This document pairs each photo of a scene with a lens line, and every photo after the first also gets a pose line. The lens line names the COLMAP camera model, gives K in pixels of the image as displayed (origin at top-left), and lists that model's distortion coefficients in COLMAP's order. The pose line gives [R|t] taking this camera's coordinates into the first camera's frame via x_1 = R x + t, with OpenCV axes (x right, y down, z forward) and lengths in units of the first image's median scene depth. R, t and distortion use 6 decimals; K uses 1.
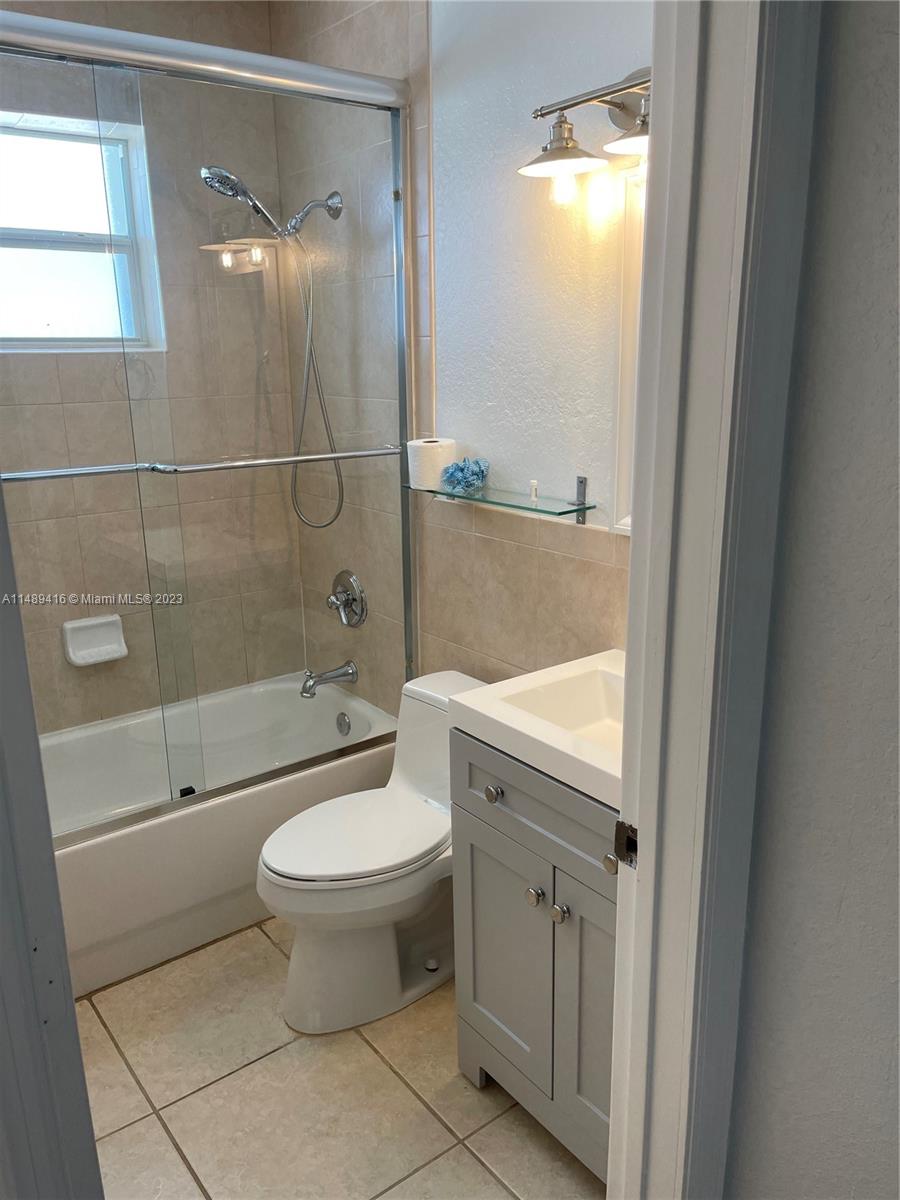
lens RADIAL K [[917.4, 0, 451.1], [0, 917.4, 592.5], [0, 0, 1]] dist [0.078839, -0.111044]
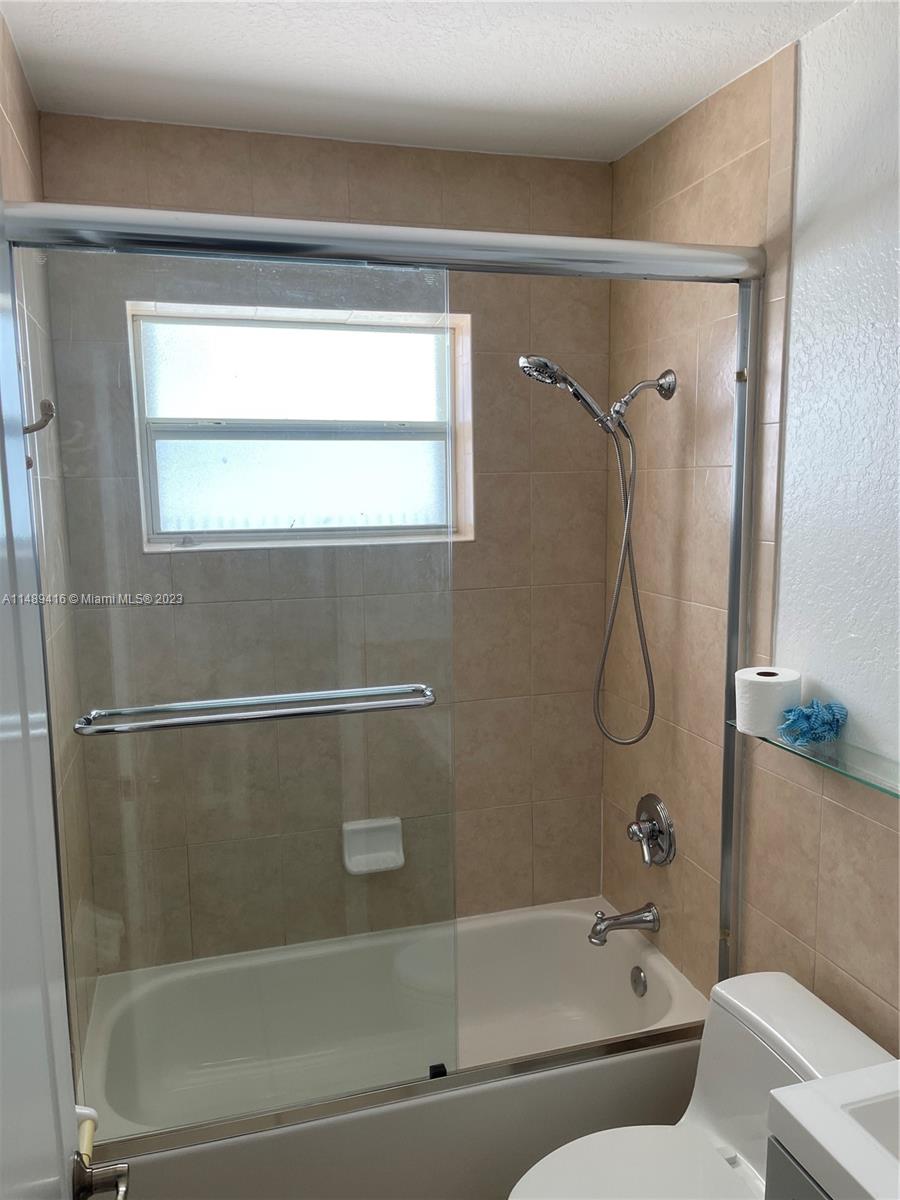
lens RADIAL K [[917.4, 0, 455.5], [0, 917.4, 605.4], [0, 0, 1]] dist [0.078839, -0.111044]
pose [[0.938333, 0.048219, -0.342353, -0.003698], [-0.091686, 0.989477, -0.111934, -0.094377], [0.333353, 0.136420, 0.932880, 0.143982]]
